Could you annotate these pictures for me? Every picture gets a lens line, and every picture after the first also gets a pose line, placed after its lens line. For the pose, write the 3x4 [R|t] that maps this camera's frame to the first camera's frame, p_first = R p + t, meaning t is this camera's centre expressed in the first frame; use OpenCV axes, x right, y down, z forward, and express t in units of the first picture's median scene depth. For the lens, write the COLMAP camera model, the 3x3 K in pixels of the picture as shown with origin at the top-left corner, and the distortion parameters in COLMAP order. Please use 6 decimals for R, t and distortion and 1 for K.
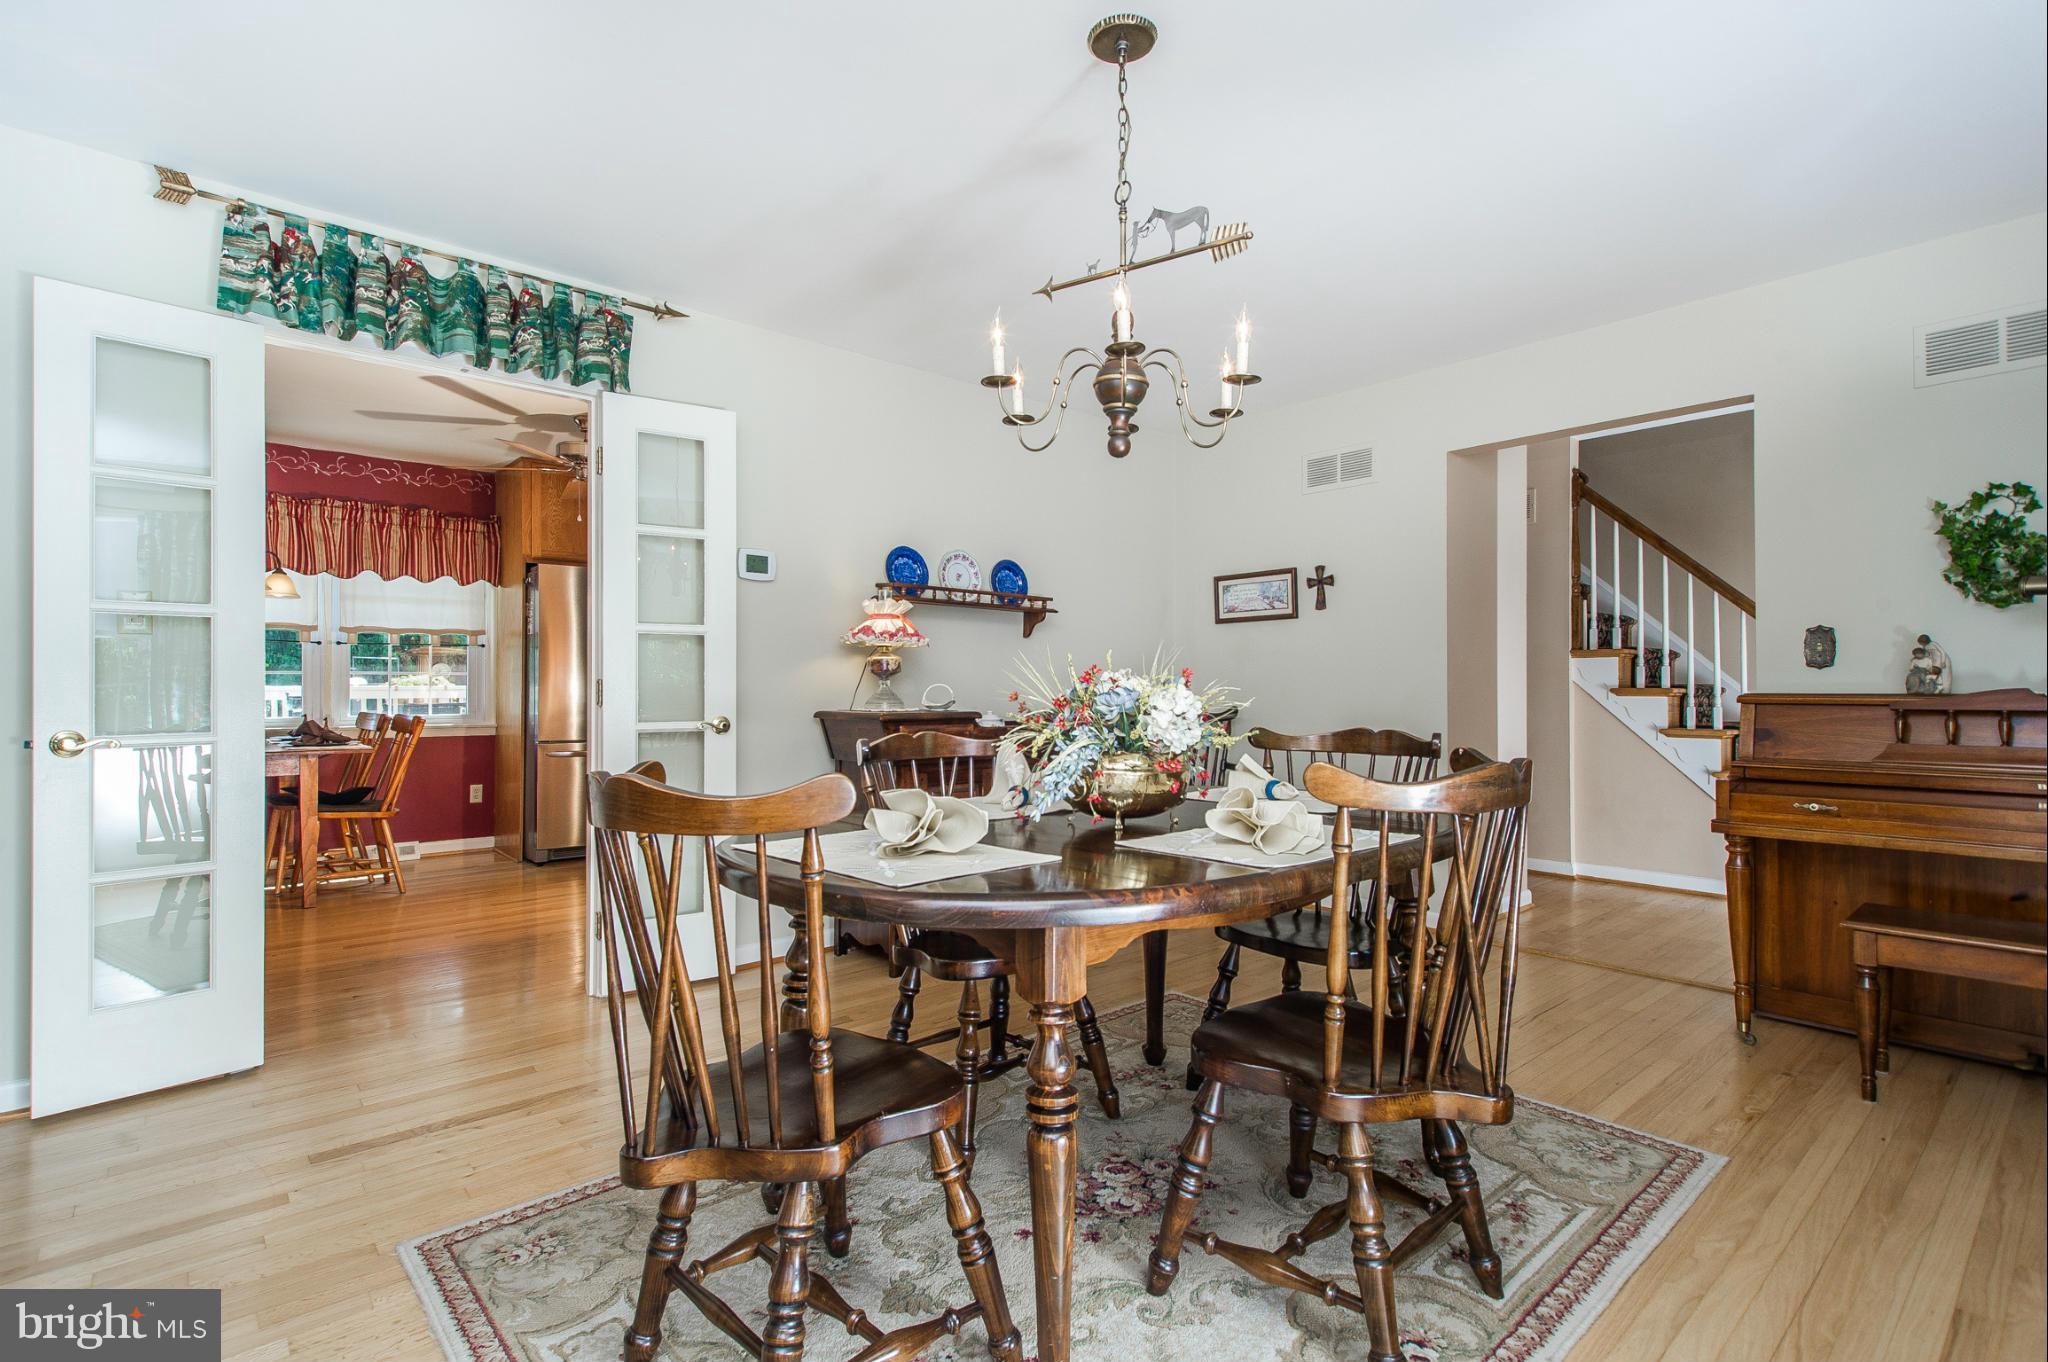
lens RADIAL K [[955.4, 0, 976.7], [0, 955.4, 679.9], [0, 0, 1]] dist [0.000748, 0.000196]
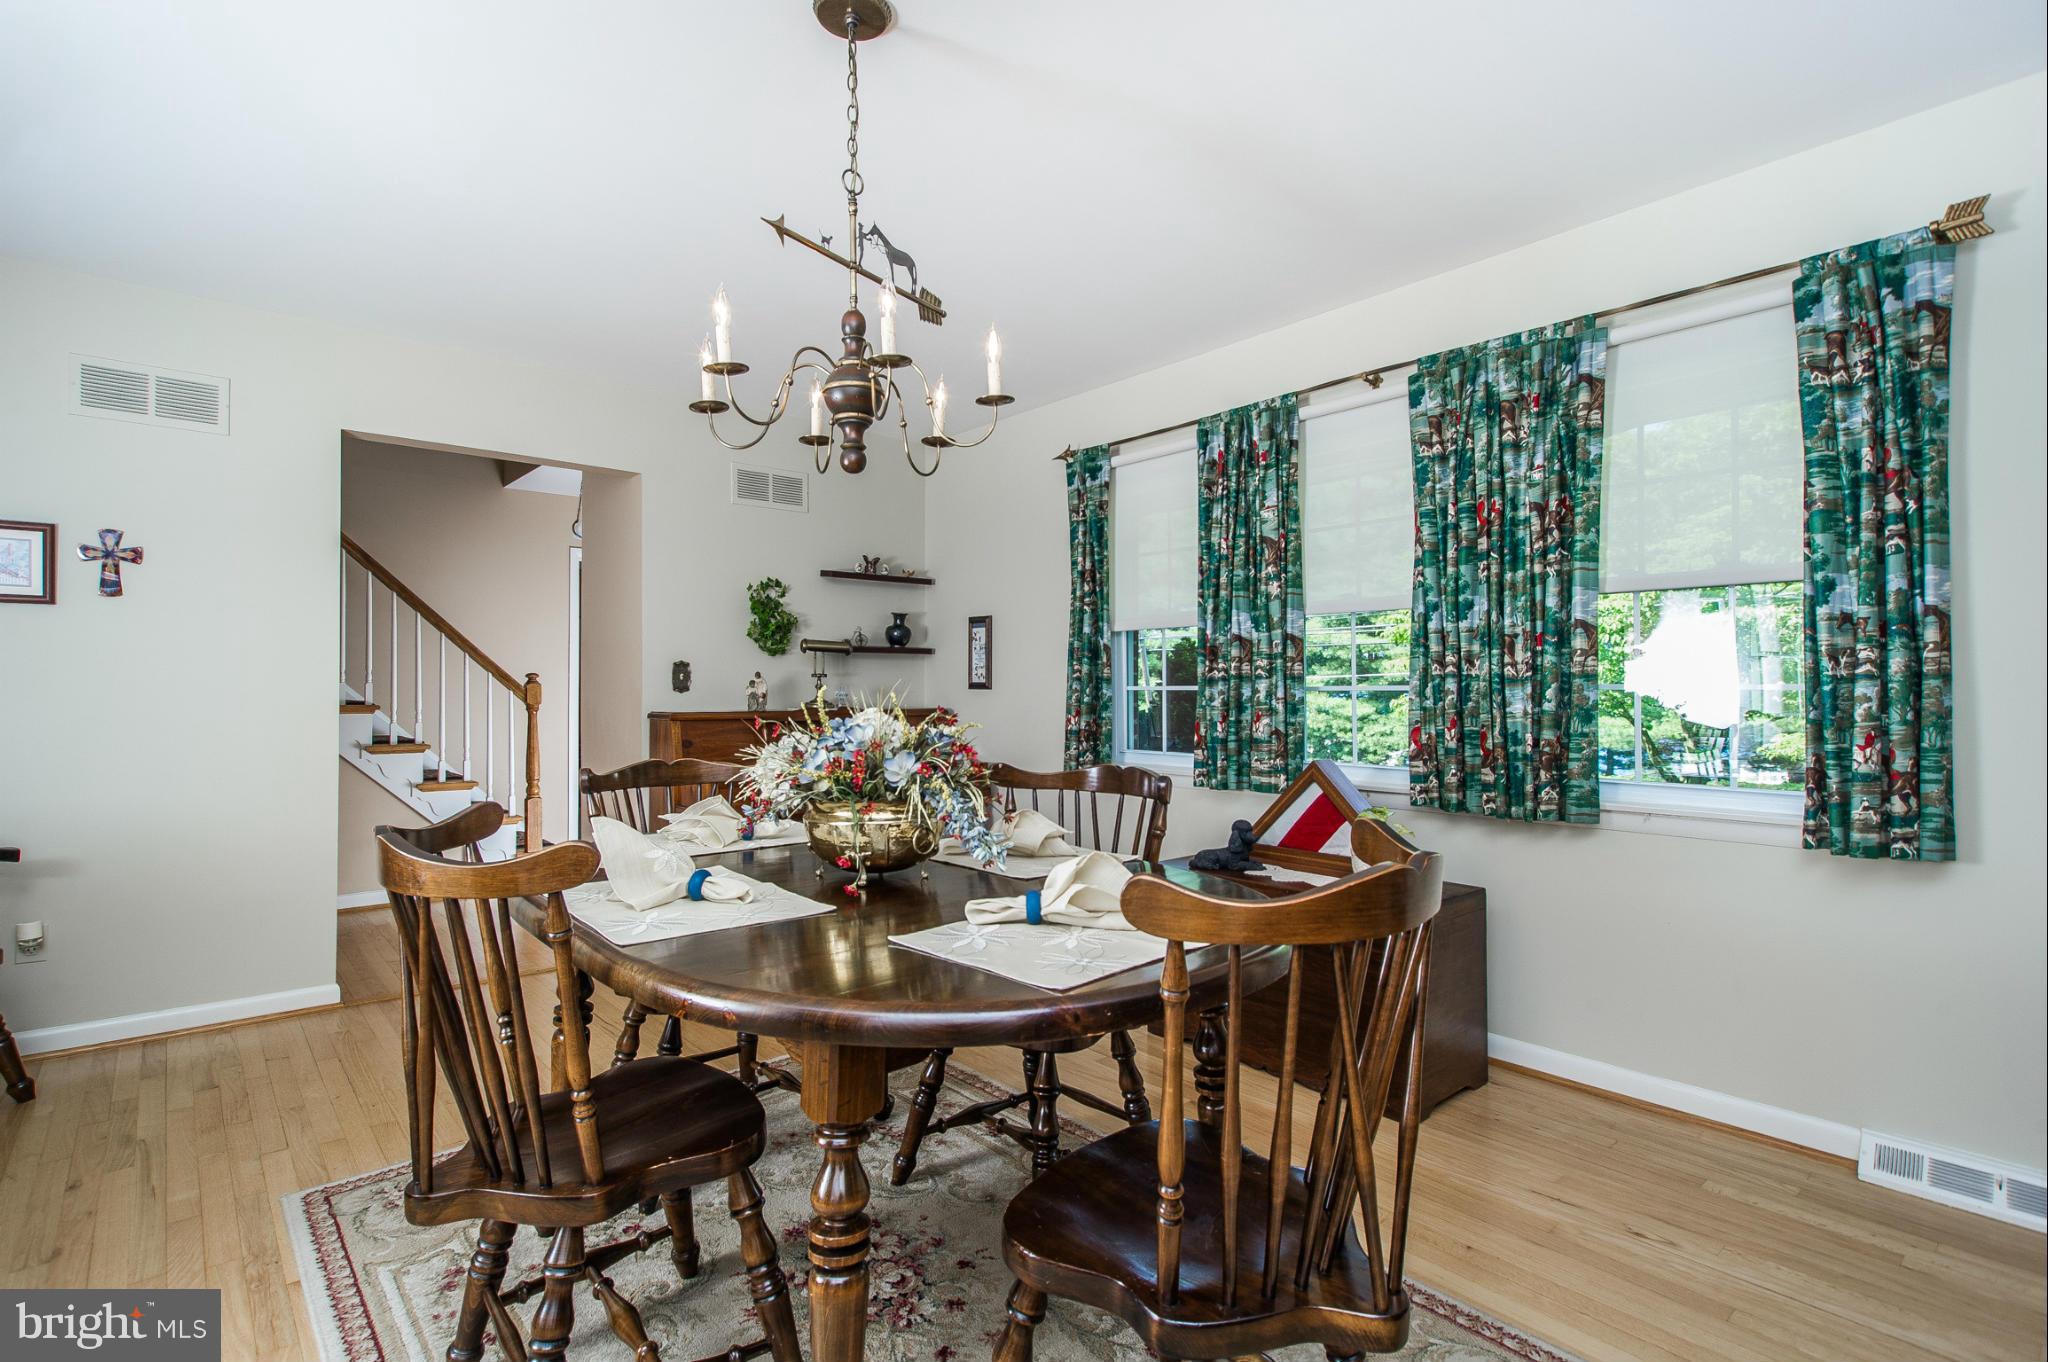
lens RADIAL K [[989.9, 0, 1018.6], [0, 989.9, 688.8], [0, 0, 1]] dist [0.025494, 0.000147]
pose [[-0.024628, 0.006742, 0.999674, -0.571880], [-0.005398, 0.999962, -0.006877, -0.011564], [-0.999682, -0.005565, -0.024590, 0.610035]]
